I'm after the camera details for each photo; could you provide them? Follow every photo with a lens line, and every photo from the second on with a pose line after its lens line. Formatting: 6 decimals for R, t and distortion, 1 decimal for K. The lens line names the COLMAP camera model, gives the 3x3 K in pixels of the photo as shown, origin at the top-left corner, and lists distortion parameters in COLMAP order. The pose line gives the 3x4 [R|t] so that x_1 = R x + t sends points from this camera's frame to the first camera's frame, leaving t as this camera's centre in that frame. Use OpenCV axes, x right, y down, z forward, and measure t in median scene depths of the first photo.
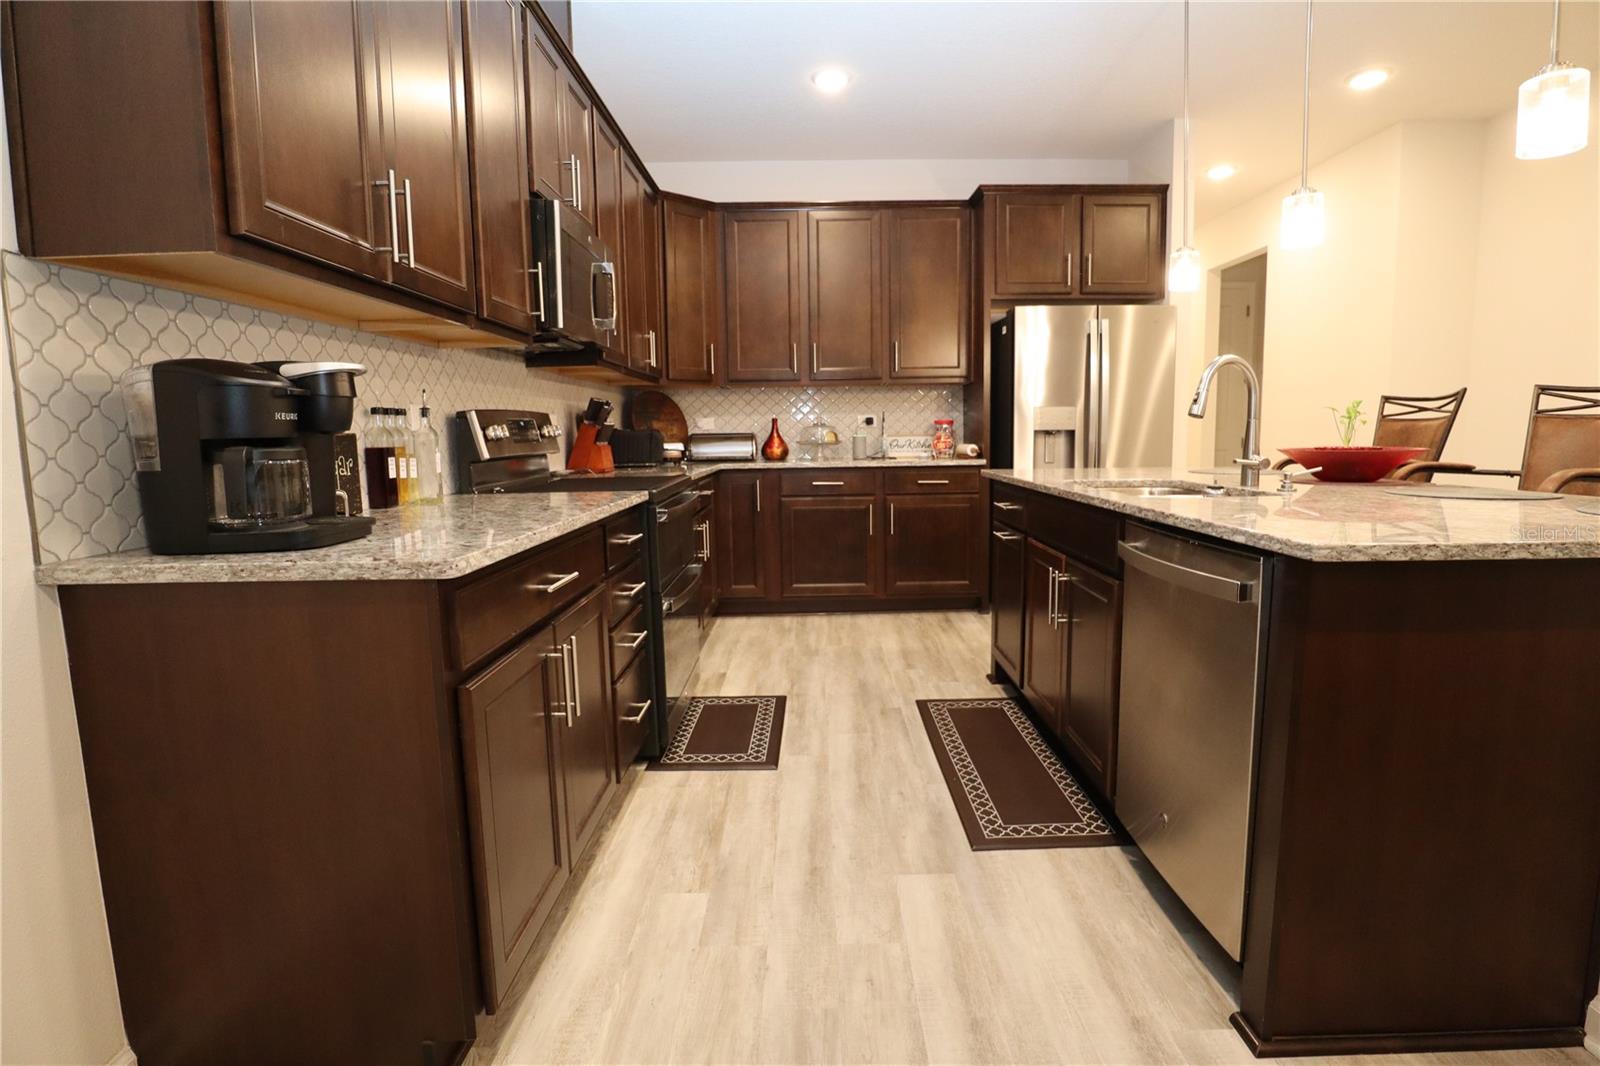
lens RADIAL K [[808.1, 0, 815.5], [0, 808.1, 526.3], [0, 0, 1]] dist [-0.043309, 0.012560]
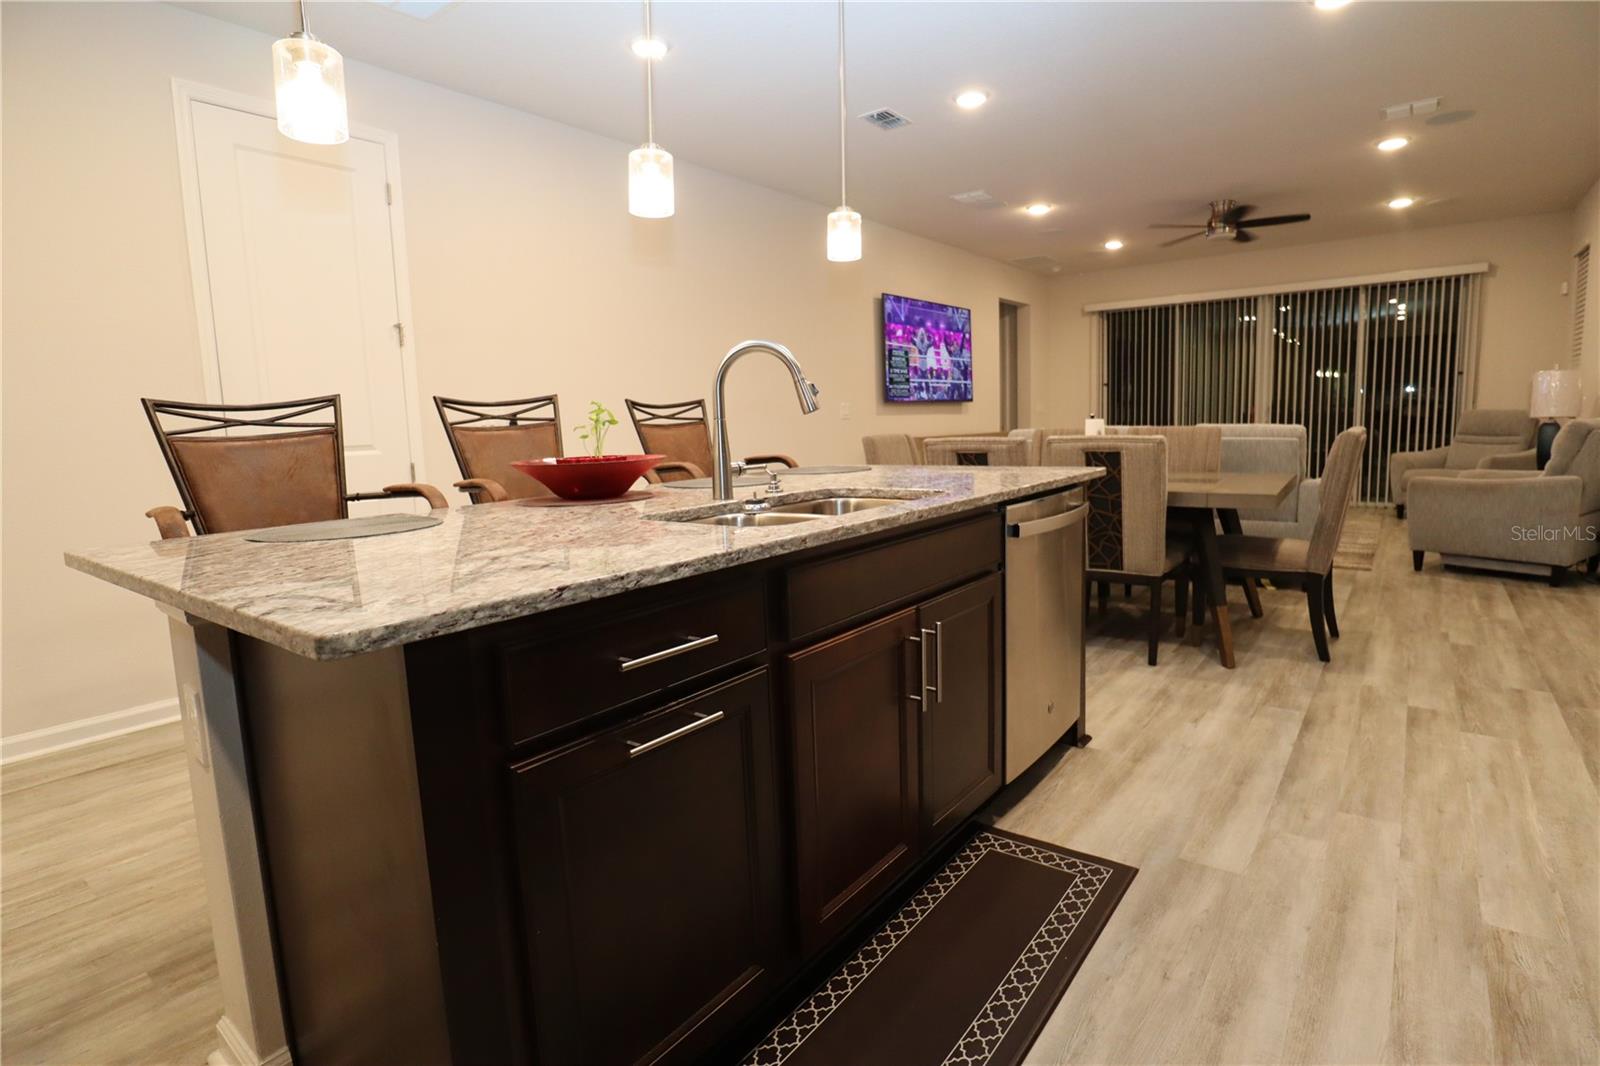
lens RADIAL K [[808.1, 0, 812.9], [0, 808.1, 520.7], [0, 0, 1]] dist [-0.043309, 0.012560]
pose [[-0.793312, -0.035081, 0.607804, -0.038610], [0.116174, 0.971271, 0.207692, -0.168173], [-0.597628, 0.235375, -0.766446, 1.392287]]
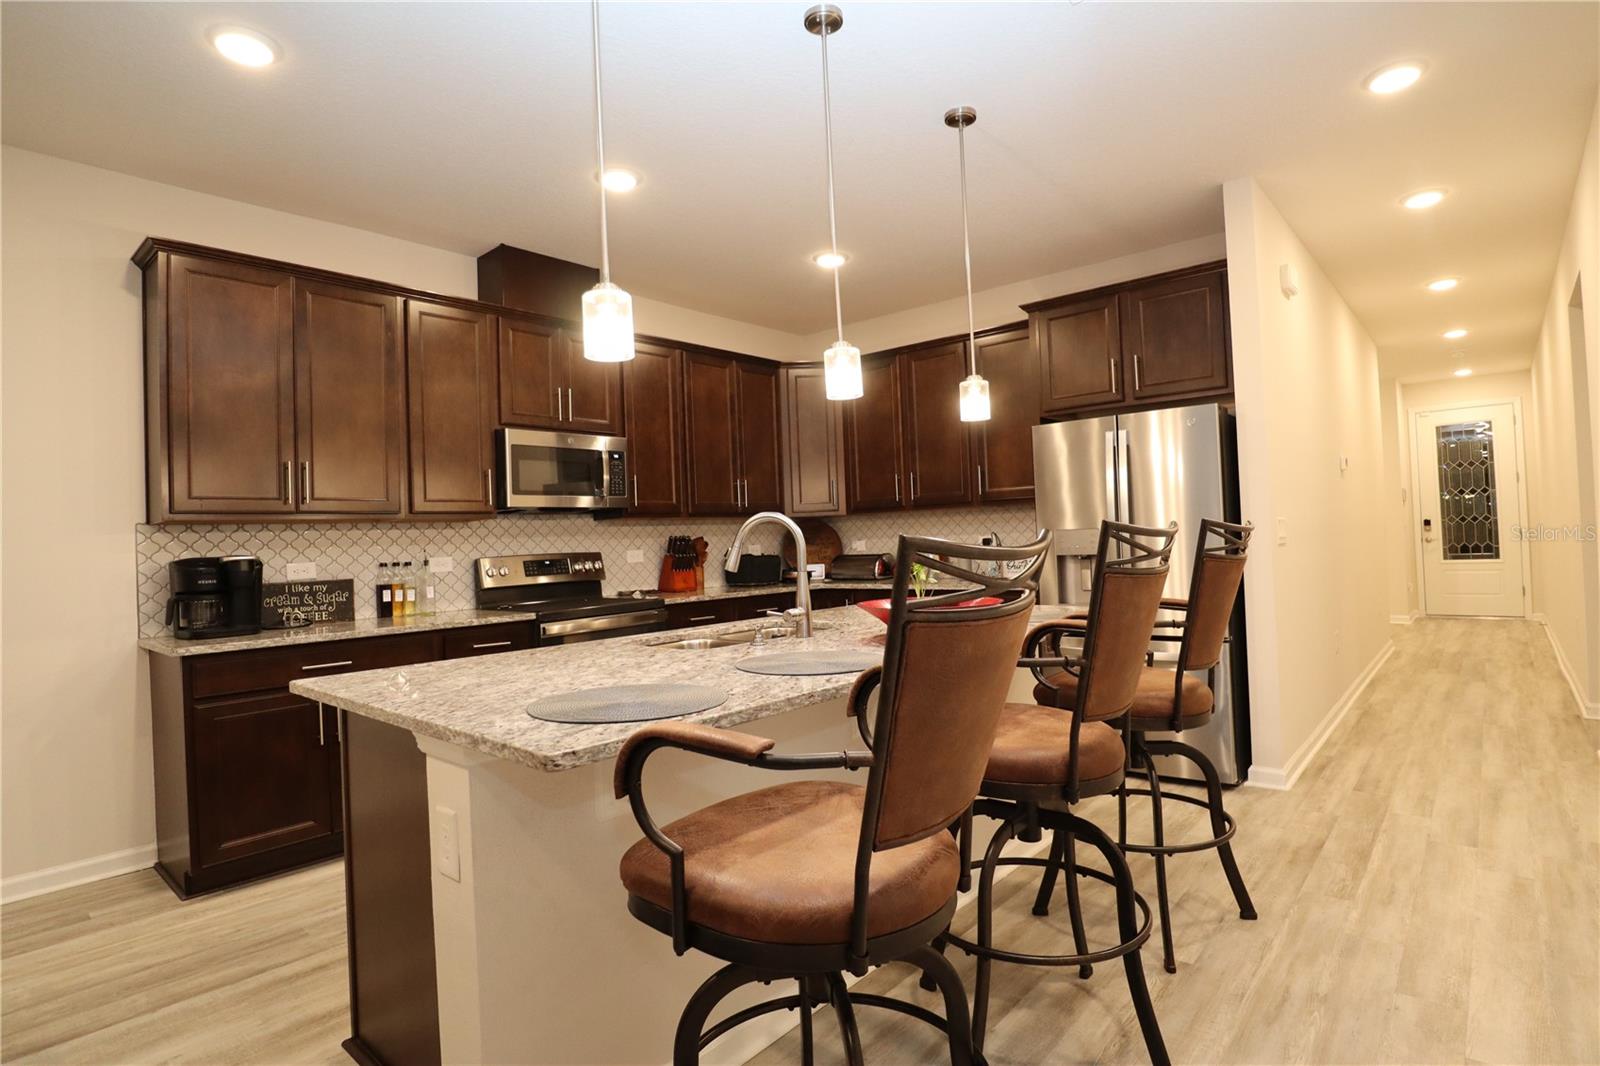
lens RADIAL K [[808.1, 0, 810.9], [0, 808.1, 524.1], [0, 0, 1]] dist [-0.043309, 0.012560]
pose [[0.751566, -0.026572, -0.659122, 1.070343], [-0.050459, 0.993945, -0.097606, -0.081250], [0.657725, 0.106617, 0.745675, 0.197959]]
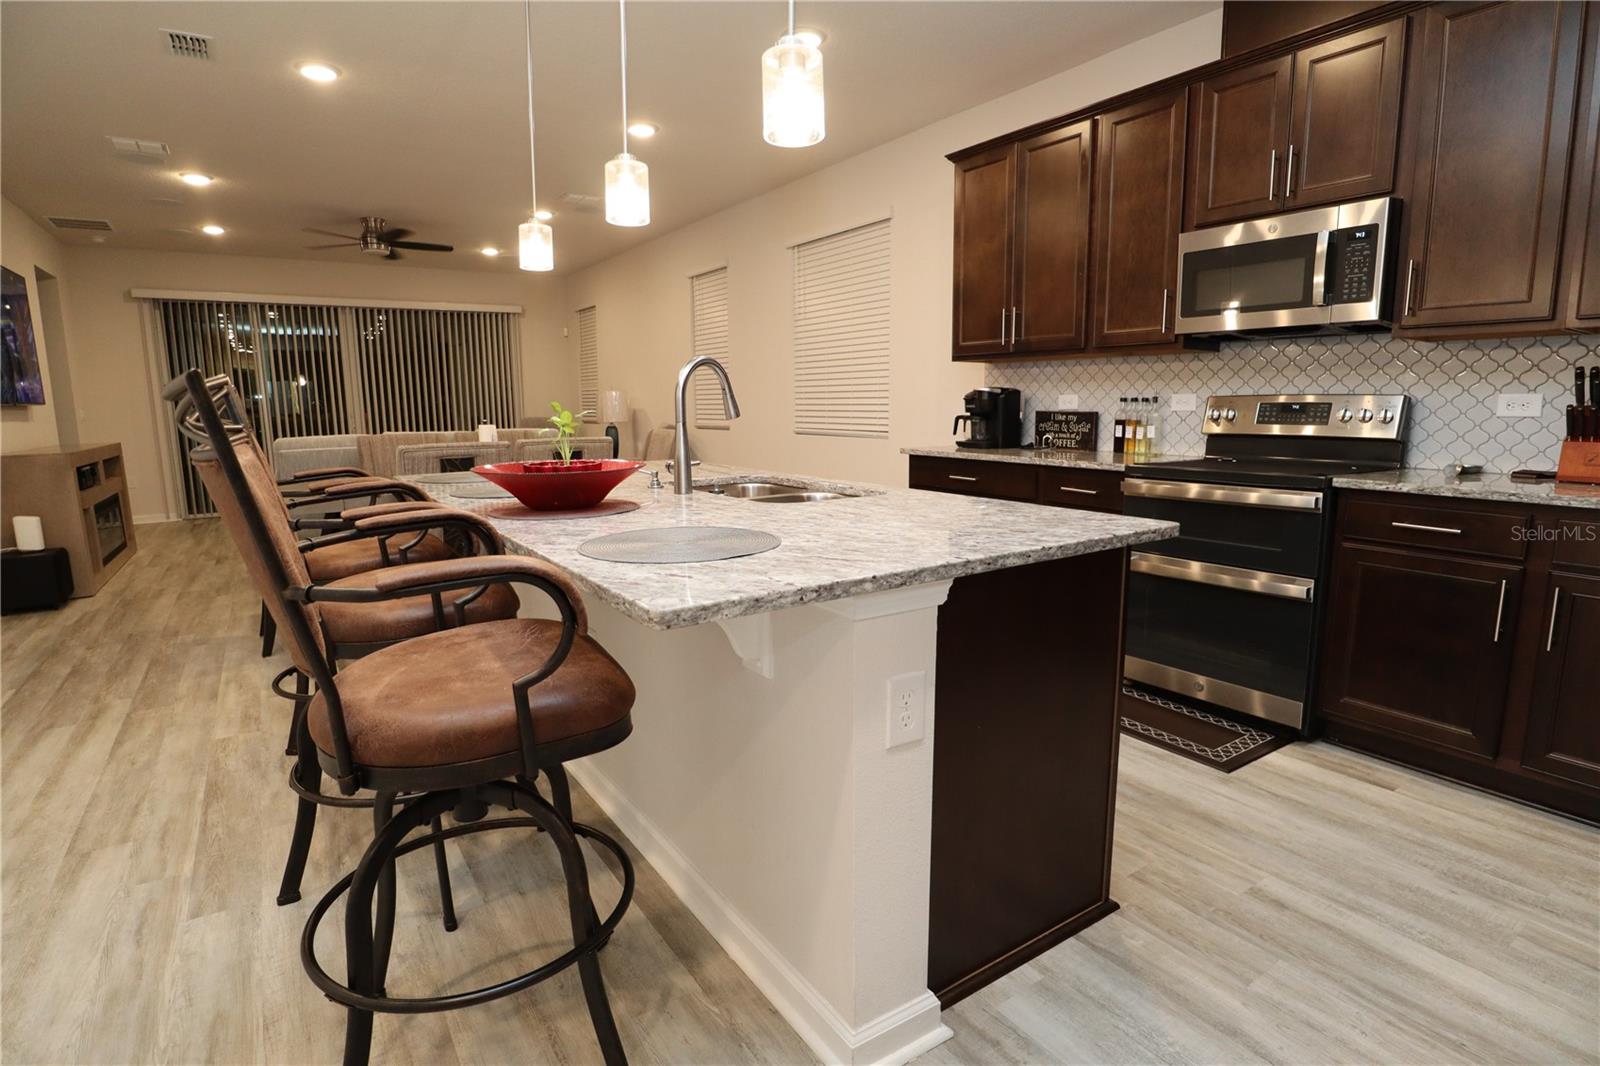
lens RADIAL K [[808.1, 0, 818.5], [0, 808.1, 531.6], [0, 0, 1]] dist [-0.043309, 0.012560]
pose [[-0.824272, 0.112867, -0.554831, 0.825173], [-0.045085, 0.963734, 0.263028, -0.231437], [0.564396, 0.241821, -0.789290, 1.614180]]
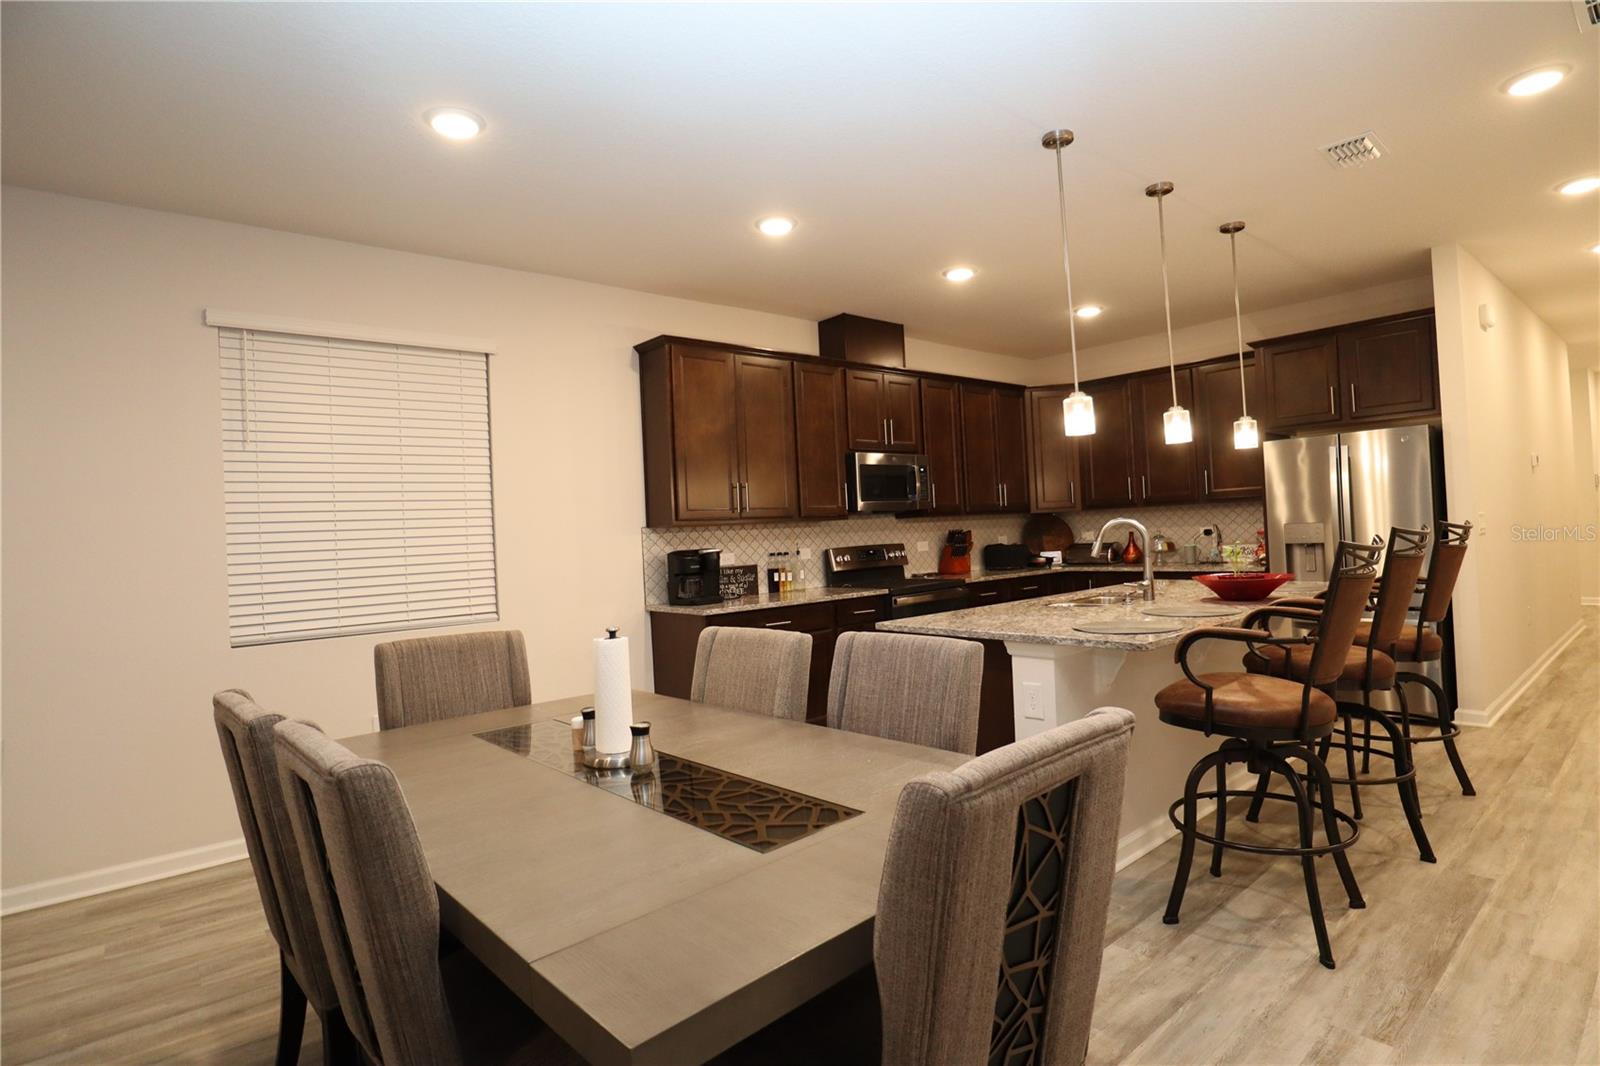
lens RADIAL K [[808.1, 0, 815.8], [0, 808.1, 522.0], [0, 0, 1]] dist [-0.043309, 0.012560]
pose [[0.649004, -0.025113, -0.760371, 1.134898], [-0.051495, 0.995713, -0.076838, -0.042550], [0.759041, 0.089024, 0.644928, -0.427672]]
